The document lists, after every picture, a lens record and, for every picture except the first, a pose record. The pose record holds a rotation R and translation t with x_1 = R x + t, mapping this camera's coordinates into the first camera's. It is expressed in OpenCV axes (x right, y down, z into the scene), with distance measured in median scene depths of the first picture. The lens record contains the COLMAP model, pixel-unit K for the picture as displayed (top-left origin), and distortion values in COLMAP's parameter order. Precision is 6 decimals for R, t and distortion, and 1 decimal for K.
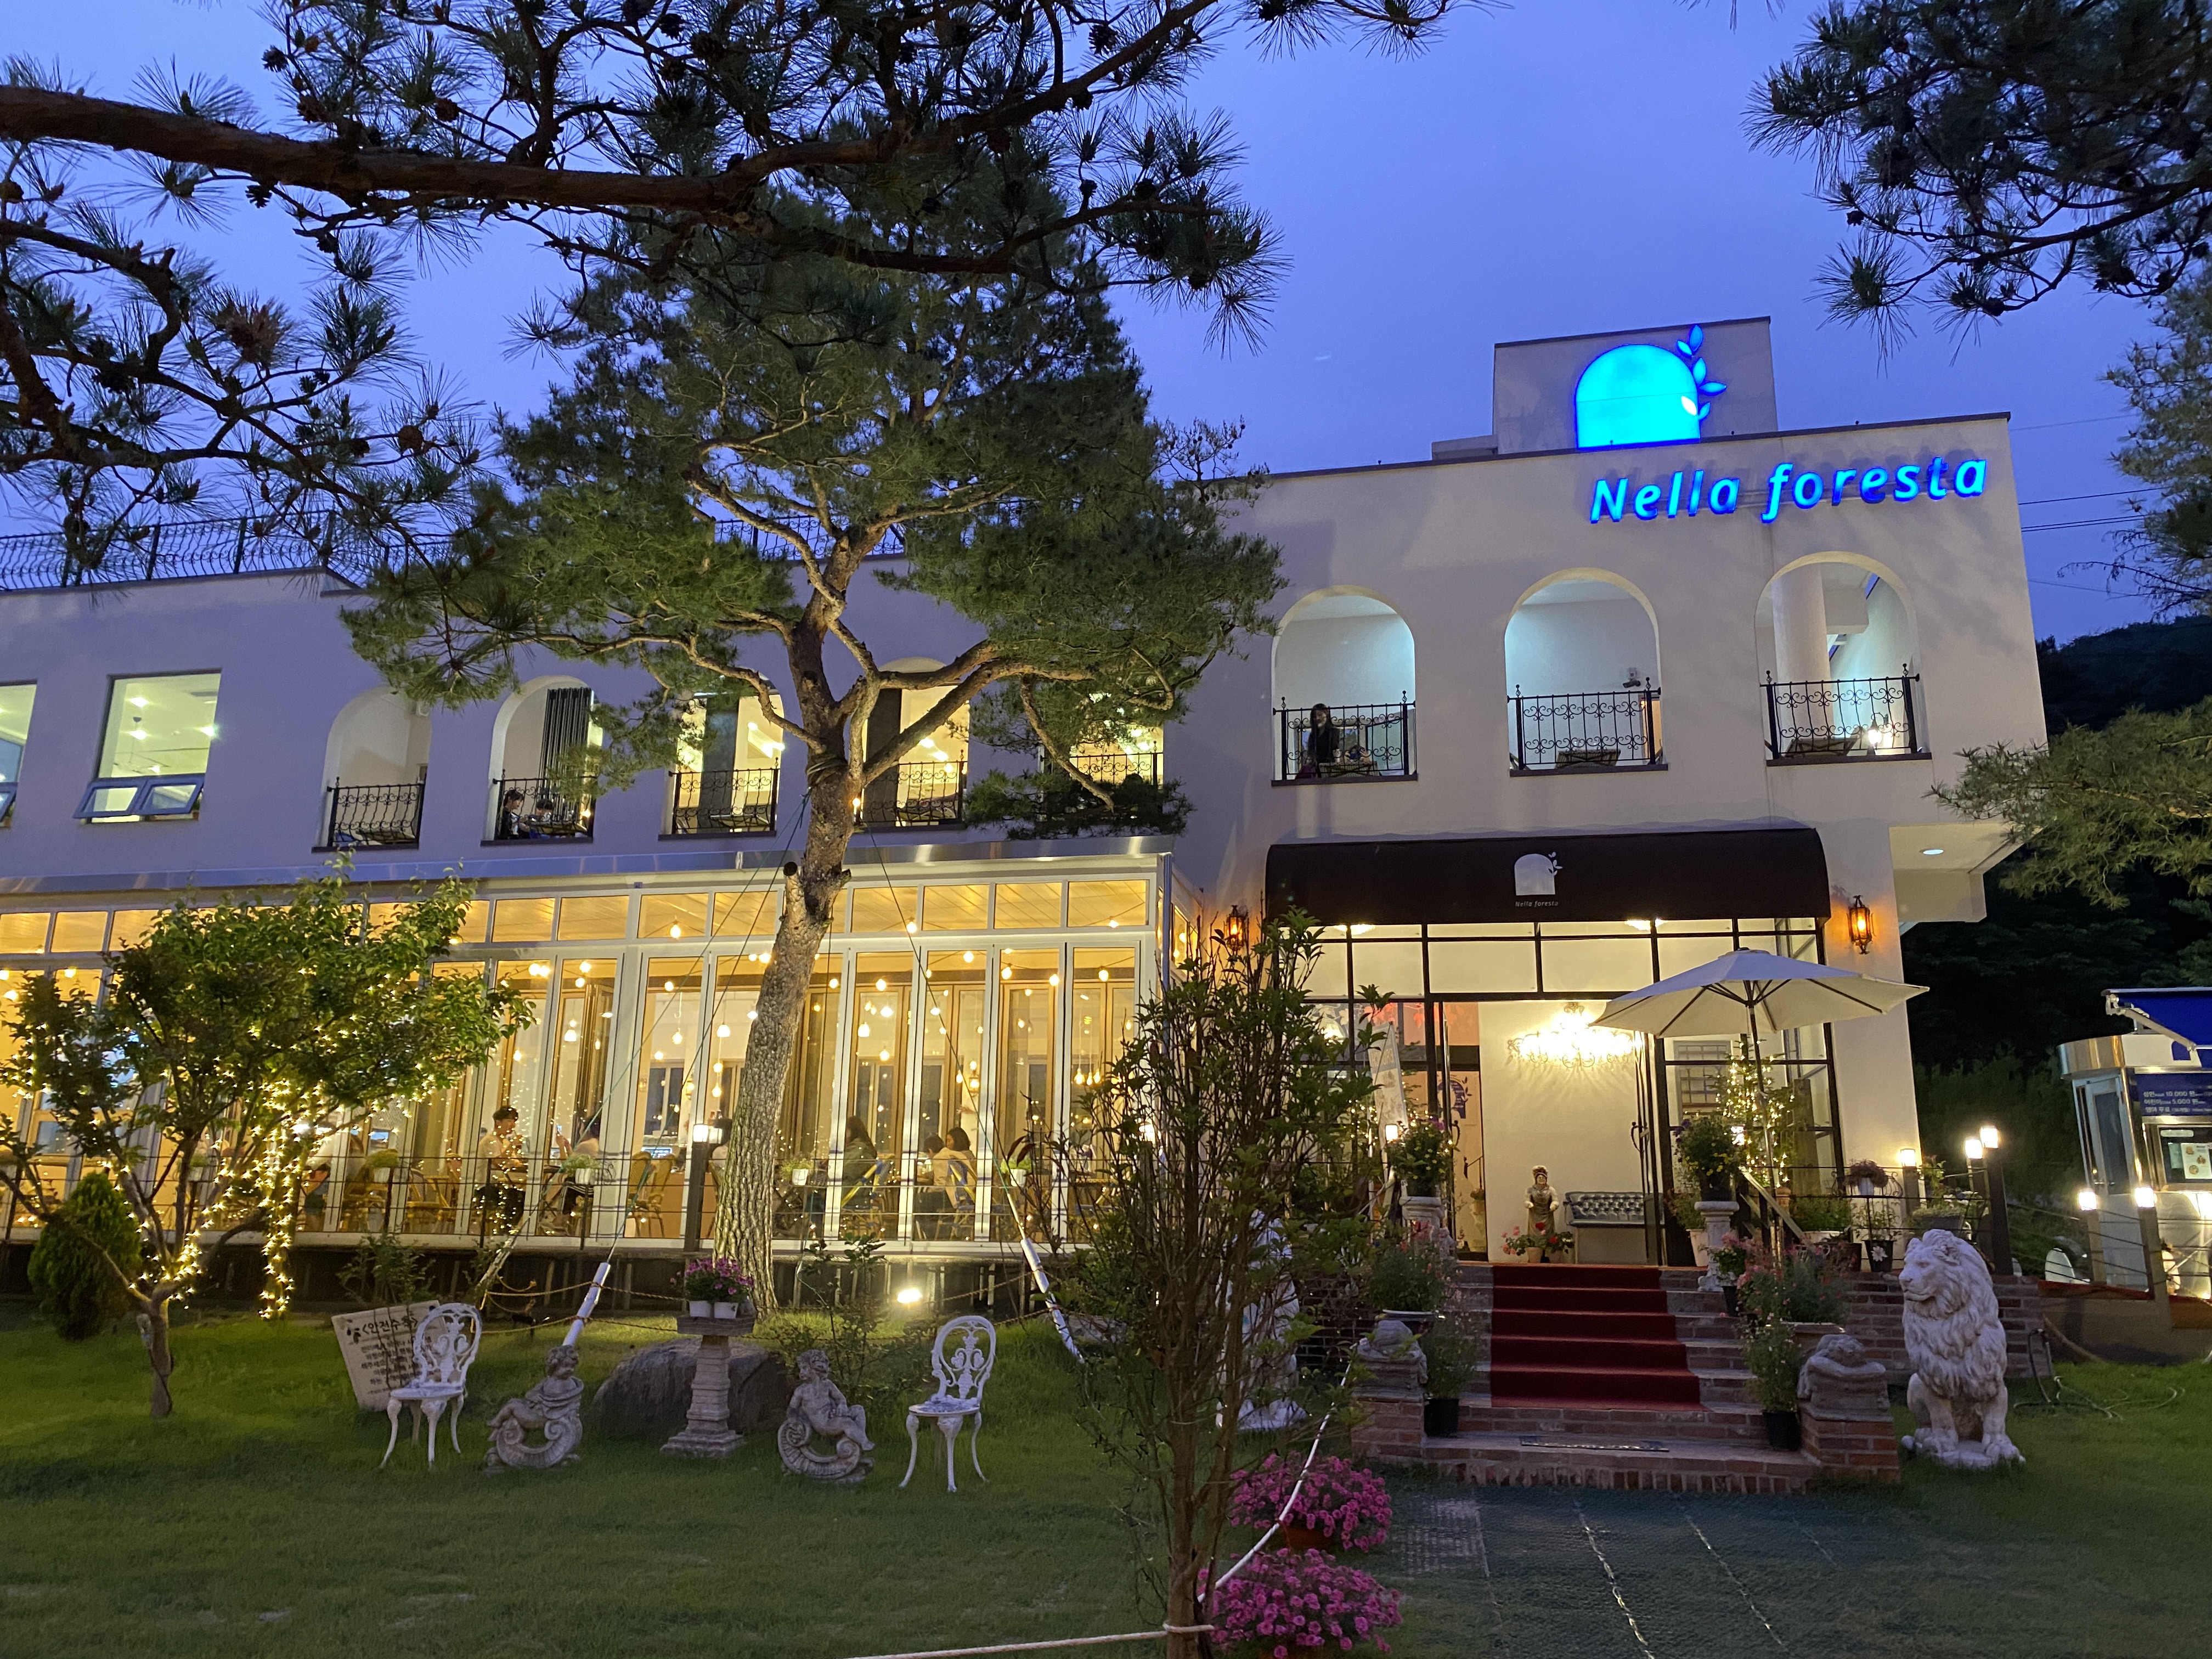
lens RADIAL K [[1680.6, 0, 1106.0], [0, 1680.6, 829.5], [0, 0, 1]] dist [-0.026525, 0.056493]
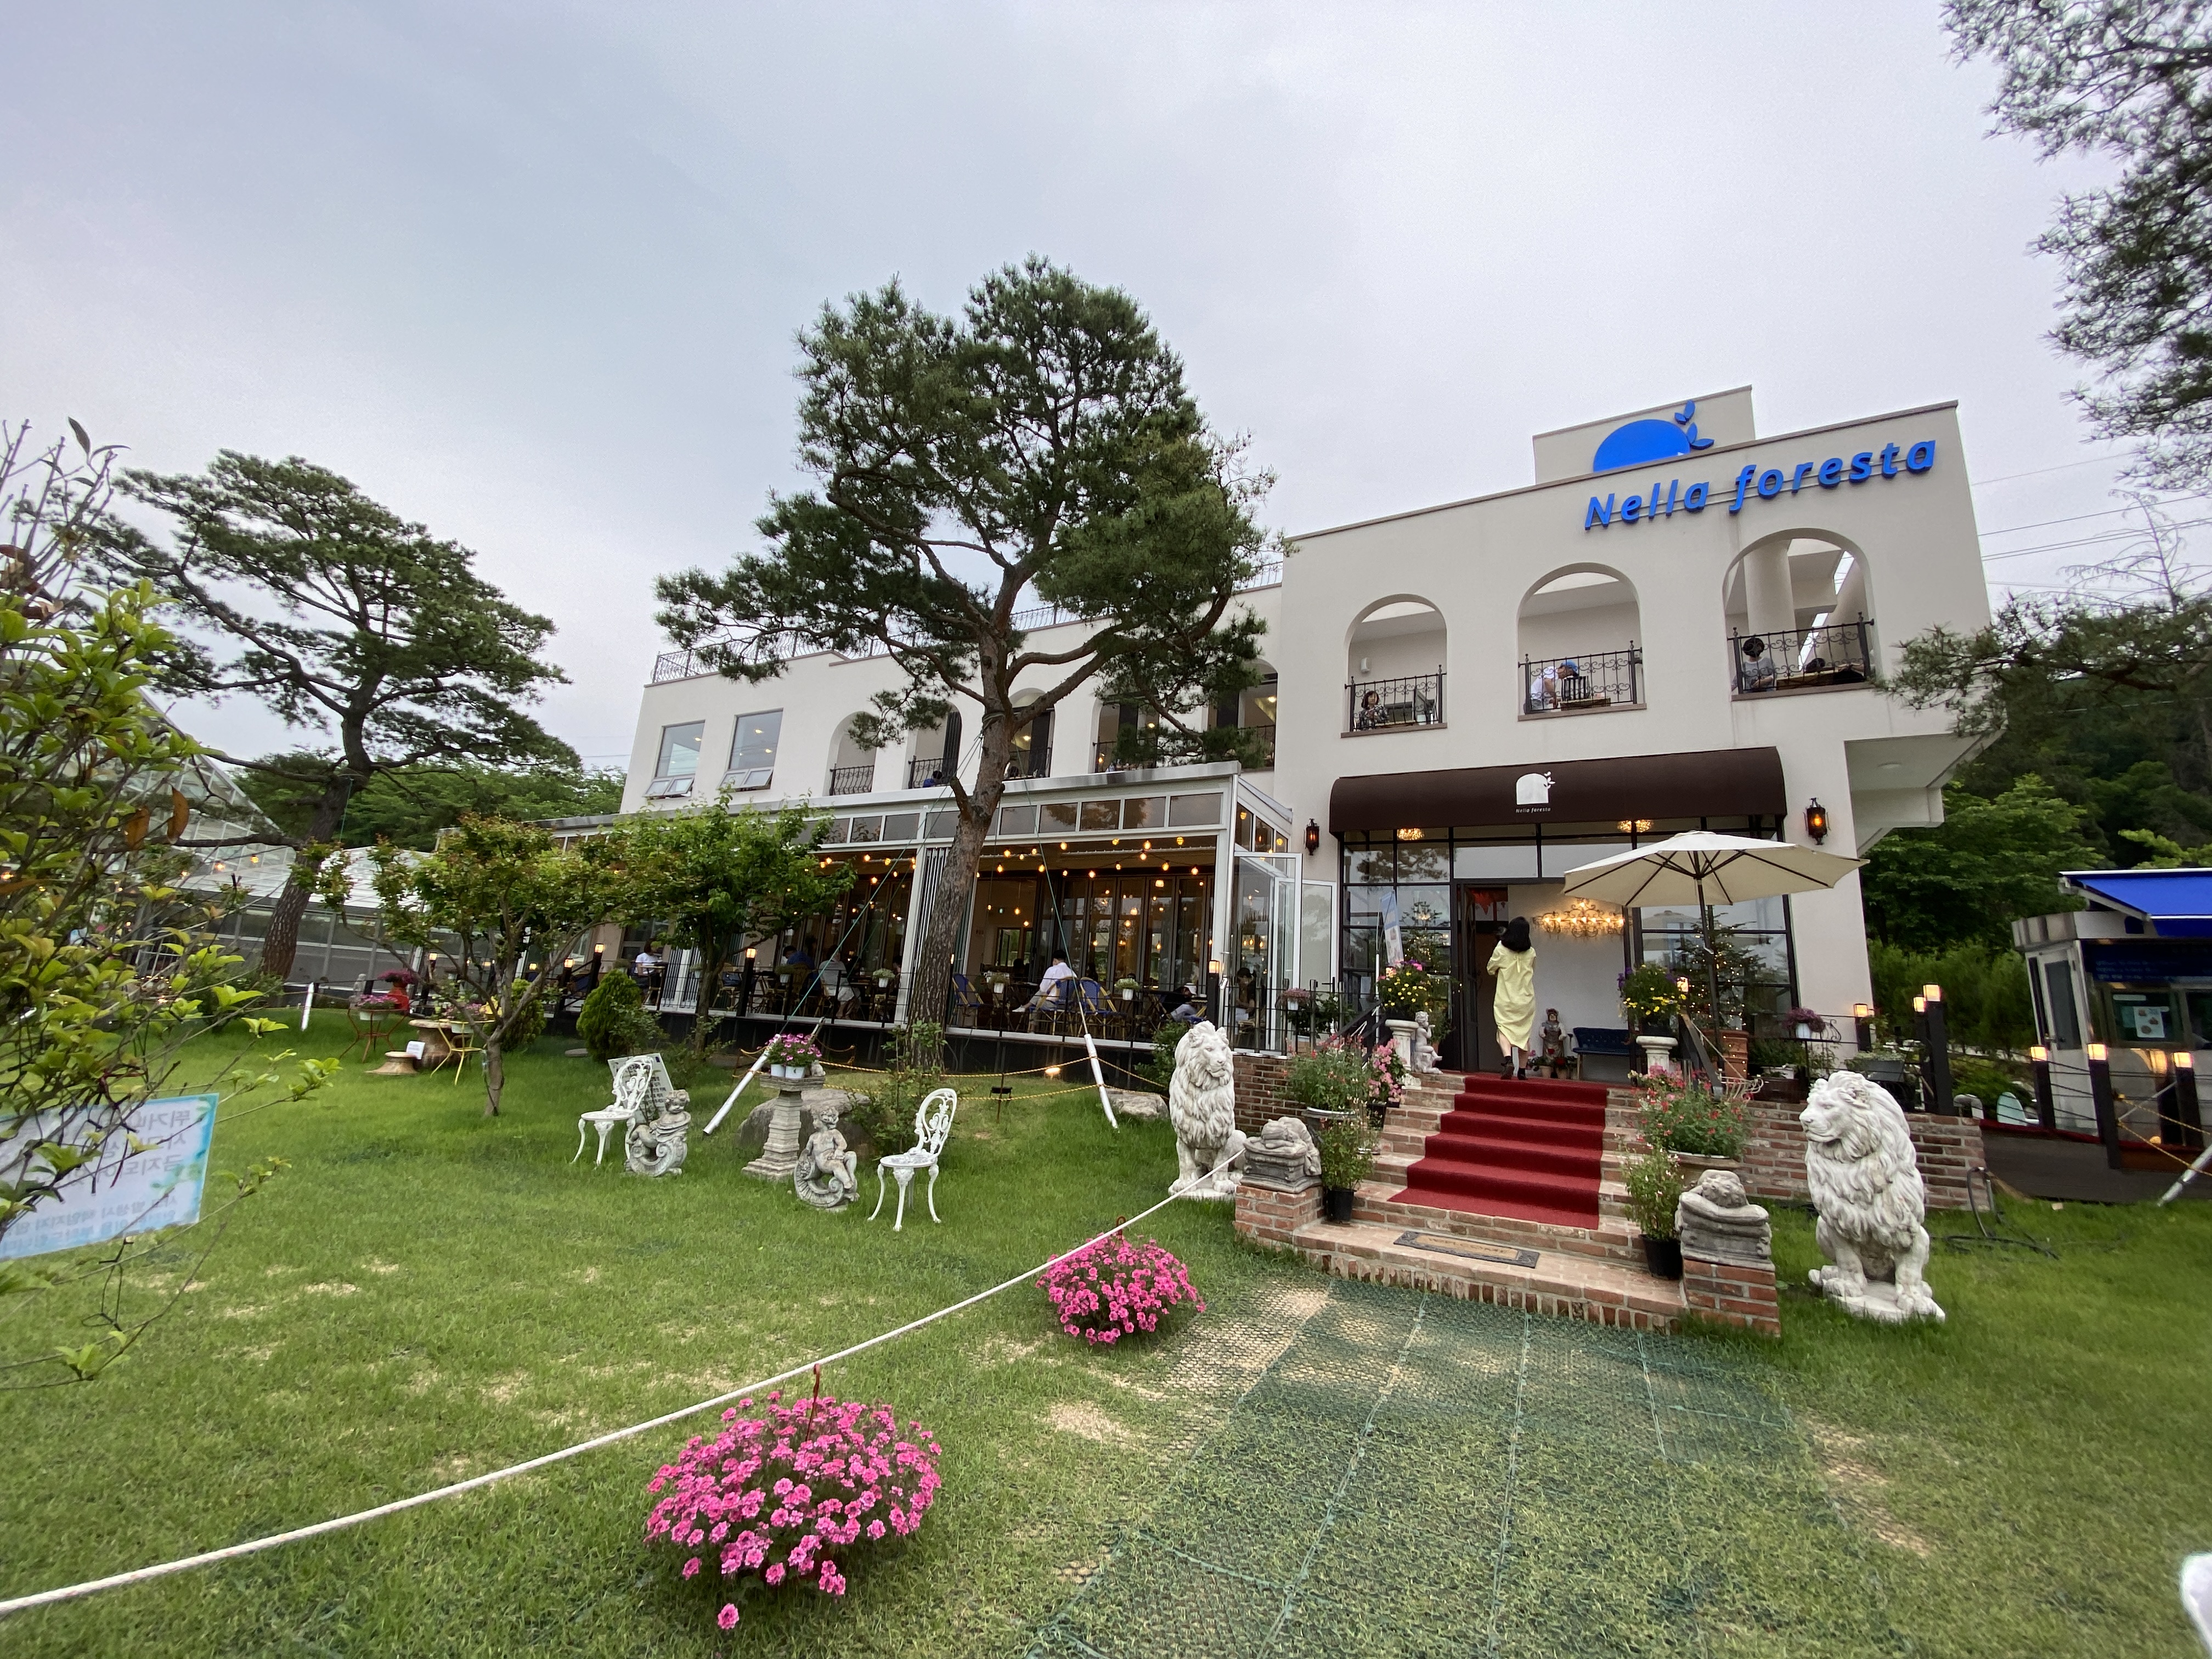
lens RADIAL K [[903.3, 0, 1106.0], [0, 903.3, 829.5], [0, 0, 1]] dist [0.011373, -0.014573]
pose [[0.961034, -0.008314, -0.276305, 0.229171], [0.011349, 0.999892, 0.009389, 0.087631], [0.276197, -0.012159, 0.961024, 0.375443]]
